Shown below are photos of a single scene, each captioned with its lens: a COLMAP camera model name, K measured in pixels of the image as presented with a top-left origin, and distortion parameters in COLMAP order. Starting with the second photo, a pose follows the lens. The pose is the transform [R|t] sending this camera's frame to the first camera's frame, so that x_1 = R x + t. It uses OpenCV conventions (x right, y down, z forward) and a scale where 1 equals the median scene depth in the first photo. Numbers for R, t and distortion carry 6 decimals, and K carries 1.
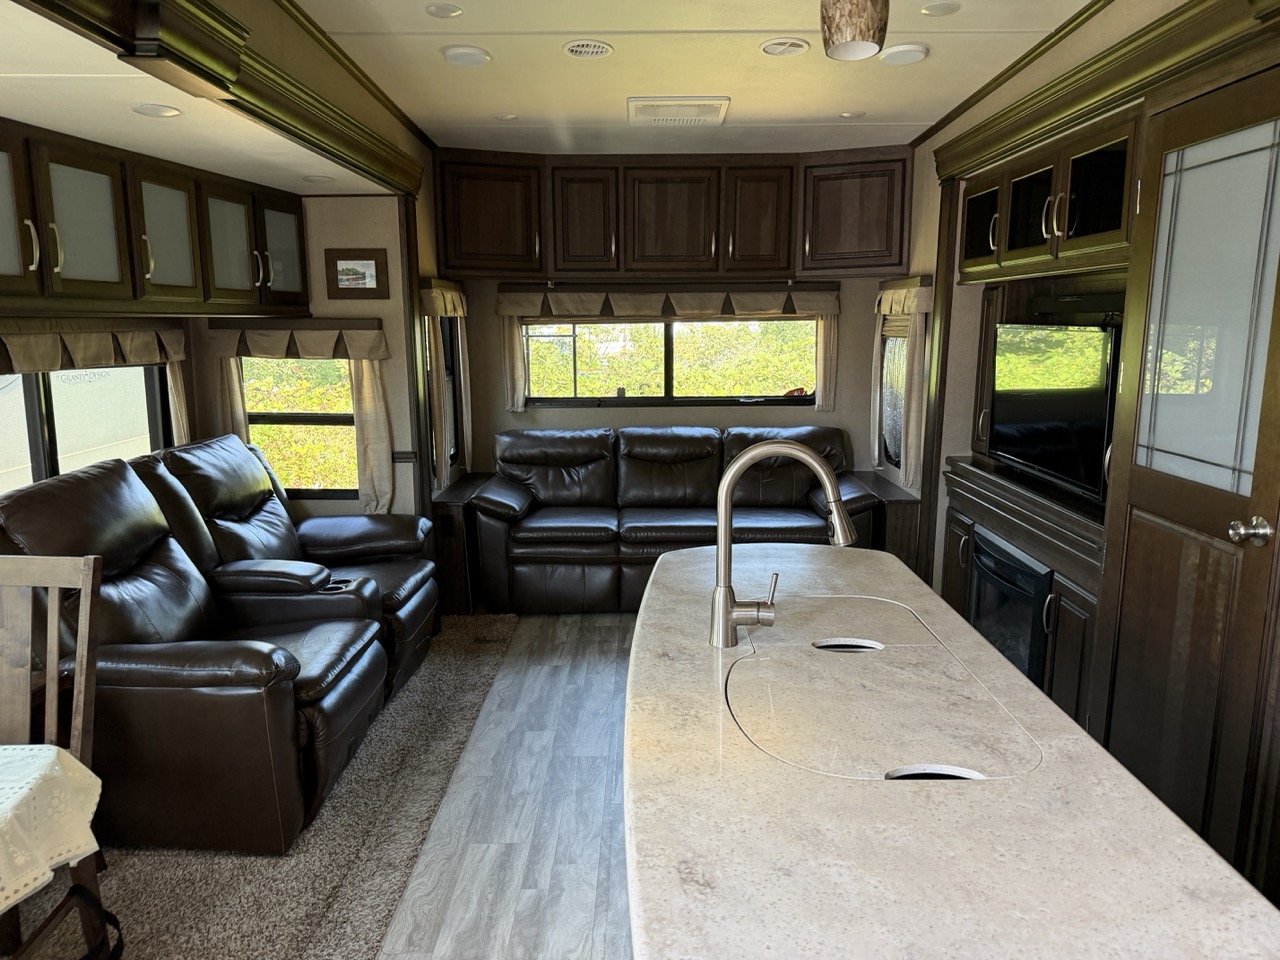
lens RADIAL K [[901.3, 0, 631.6], [0, 901.3, 479.8], [0, 0, 1]] dist [0.067170, -0.089655]
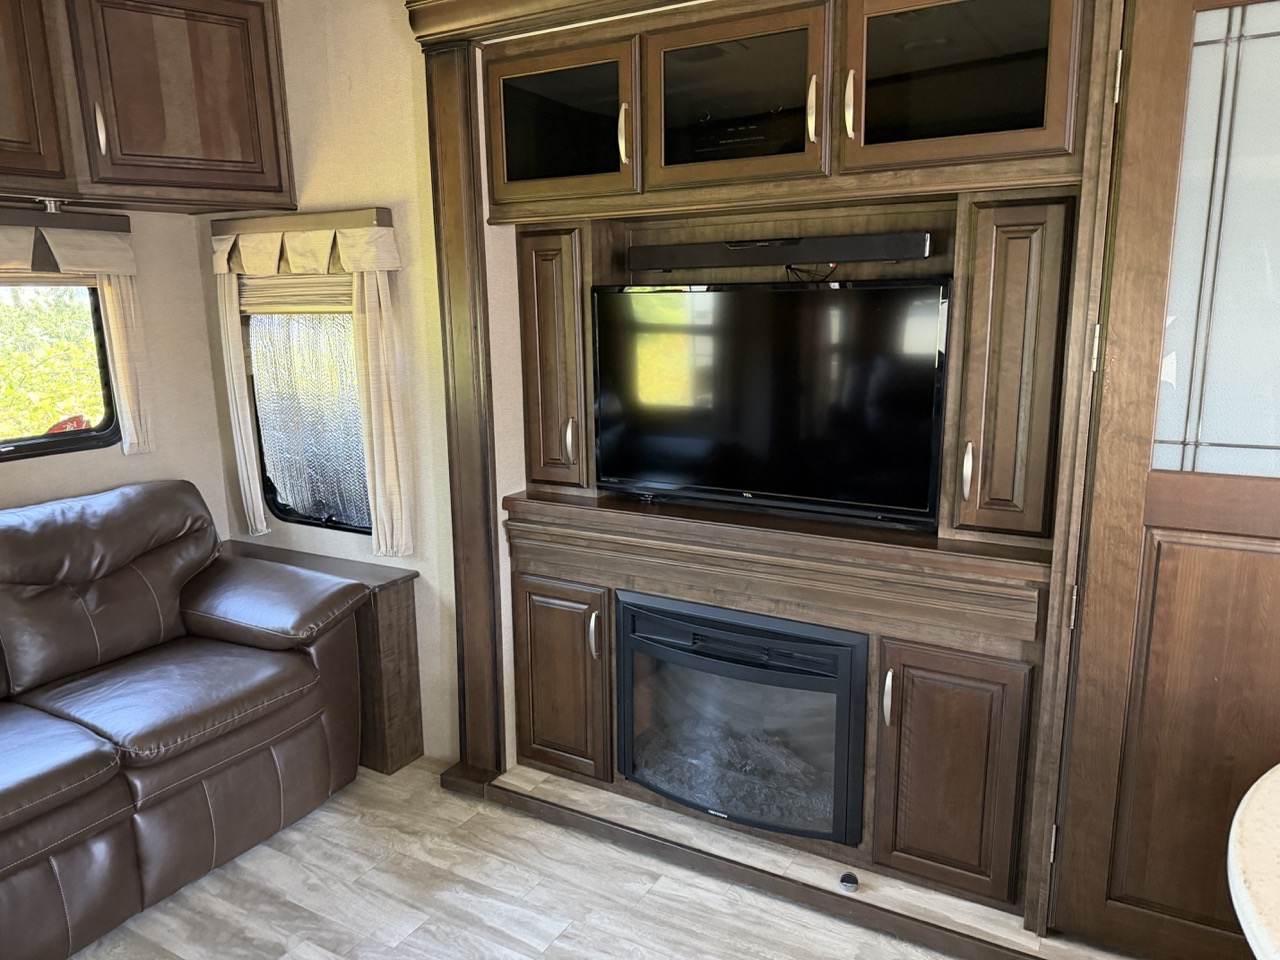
lens RADIAL K [[901.3, 0, 653.5], [0, 901.3, 480.9], [0, 0, 1]] dist [0.067170, -0.089655]
pose [[0.483798, -0.177349, 0.857022, -0.127737], [0.163543, 0.980323, 0.110543, -0.080297], [-0.859763, 0.086679, 0.503283, 0.527951]]
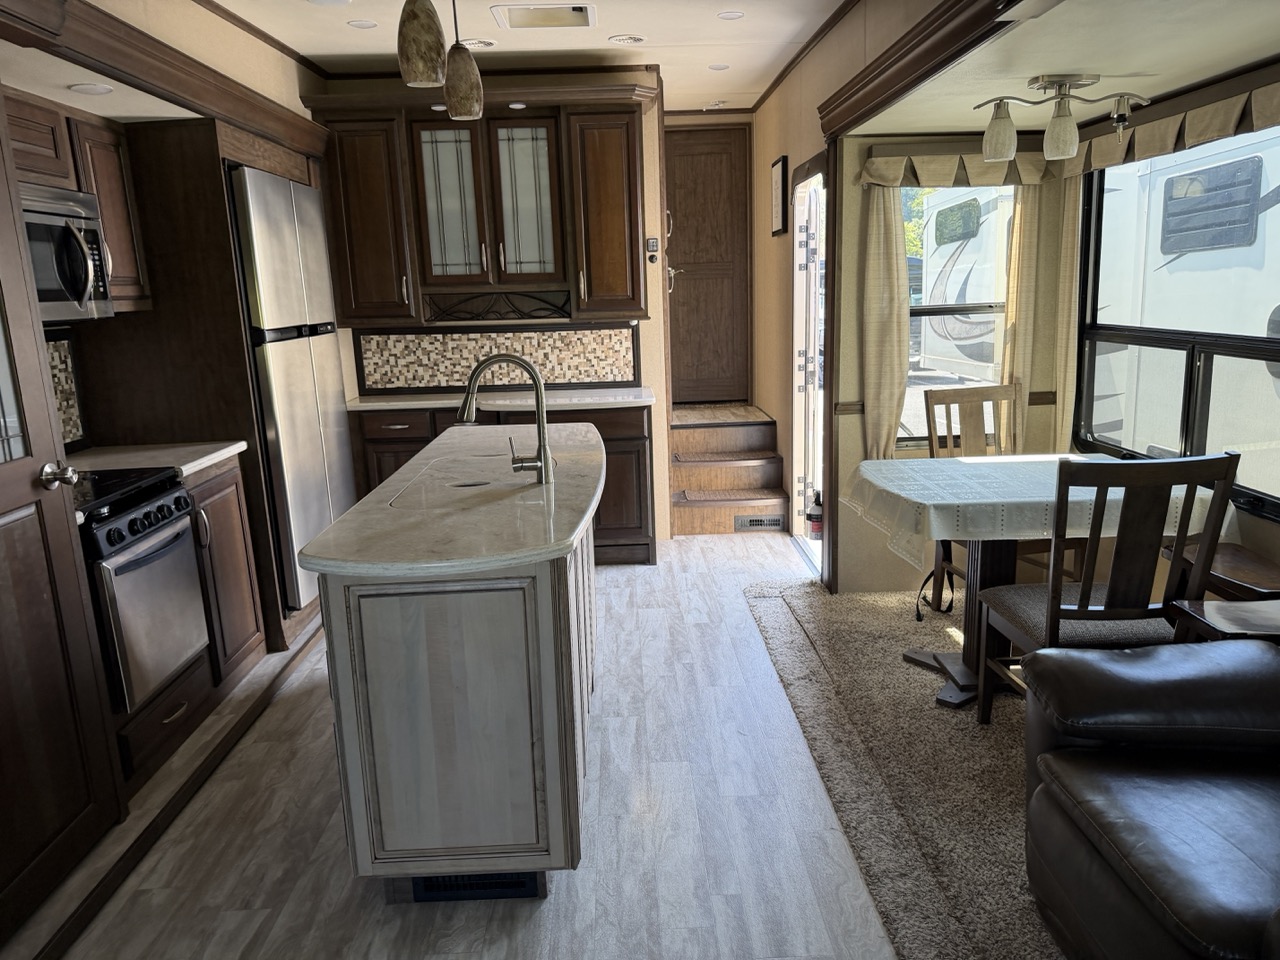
lens RADIAL K [[901.3, 0, 660.2], [0, 901.3, 489.1], [0, 0, 1]] dist [0.067170, -0.089655]
pose [[-0.997305, 0.046765, -0.056523, -0.003711], [0.021794, 0.924566, 0.380398, -0.149515], [0.070048, 0.378141, -0.923094, 0.908089]]
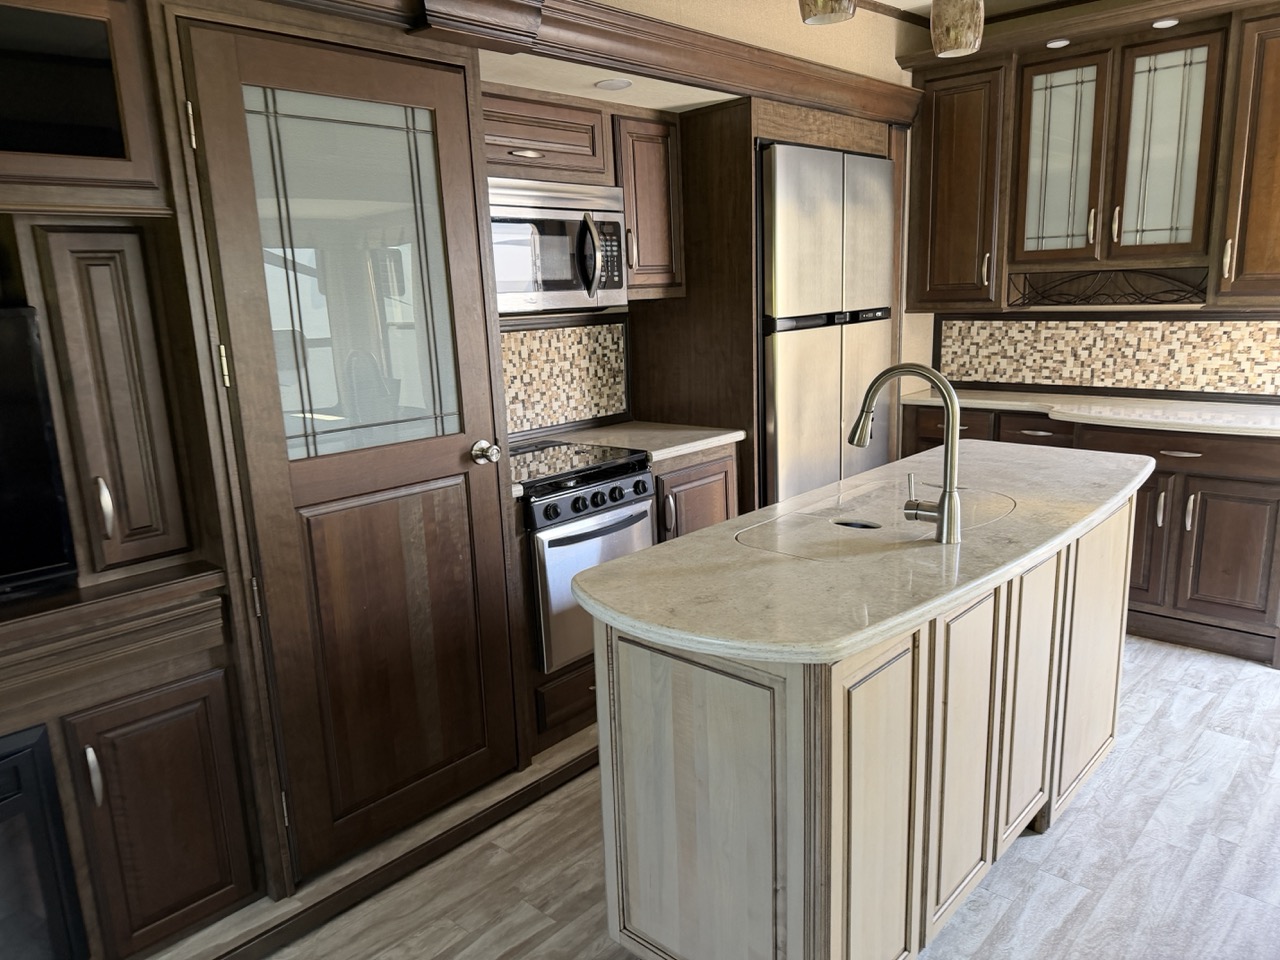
lens RADIAL K [[901.3, 0, 639.5], [0, 901.3, 485.9], [0, 0, 1]] dist [0.067170, -0.089655]
pose [[-0.746902, -0.112508, 0.655347, -0.132398], [0.152428, 0.930366, 0.333445, -0.122908], [-0.647227, 0.348944, -0.677743, 0.739824]]
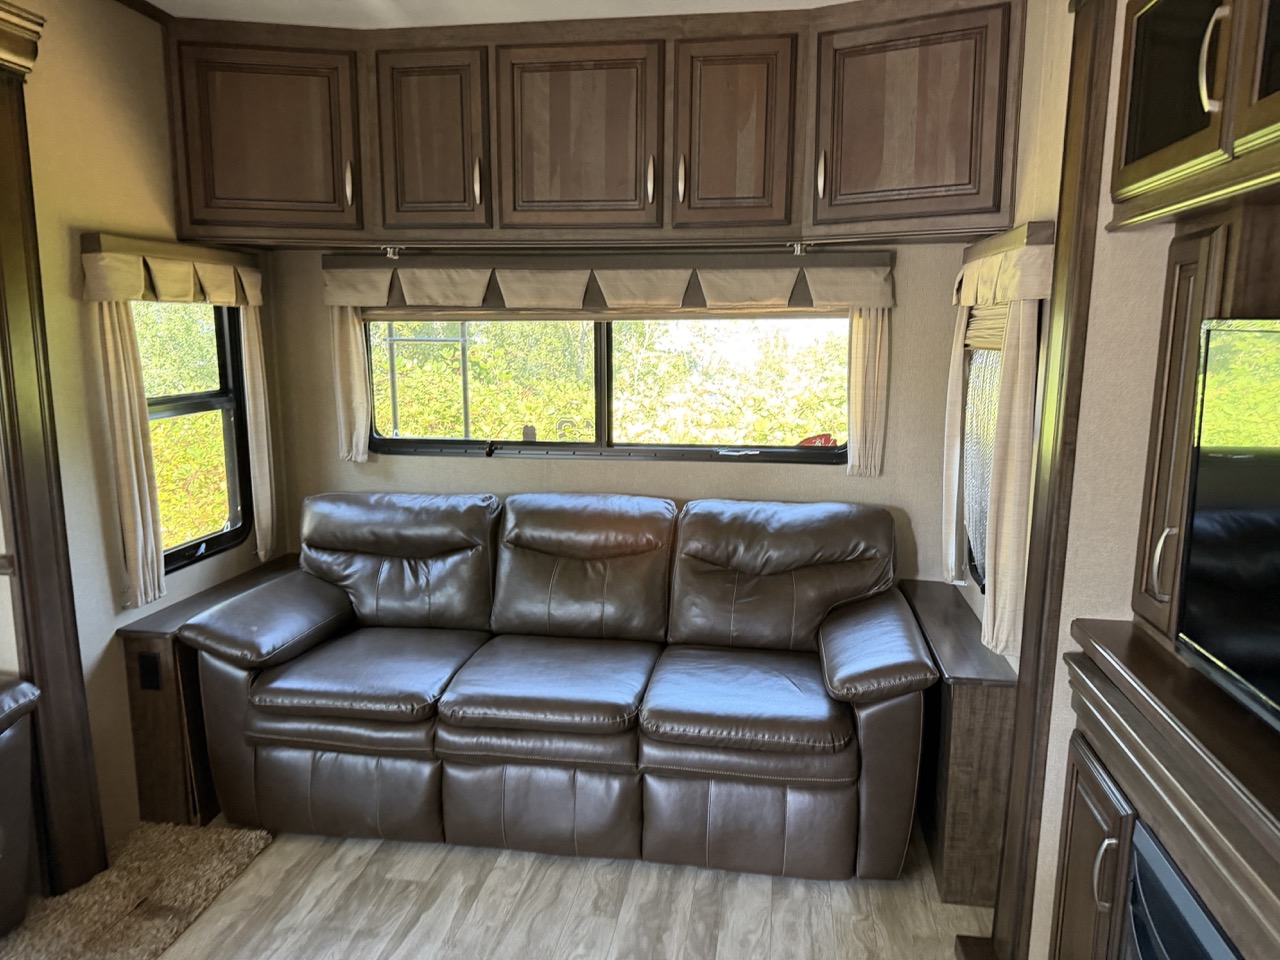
lens RADIAL K [[901.3, 0, 641.6], [0, 901.3, 471.3], [0, 0, 1]] dist [0.067170, -0.089655]
pose [[0.989882, 0.029675, -0.138756, 0.176694], [-0.032126, 0.999364, -0.015454, -0.075255], [0.138210, 0.019755, 0.990206, 0.473104]]
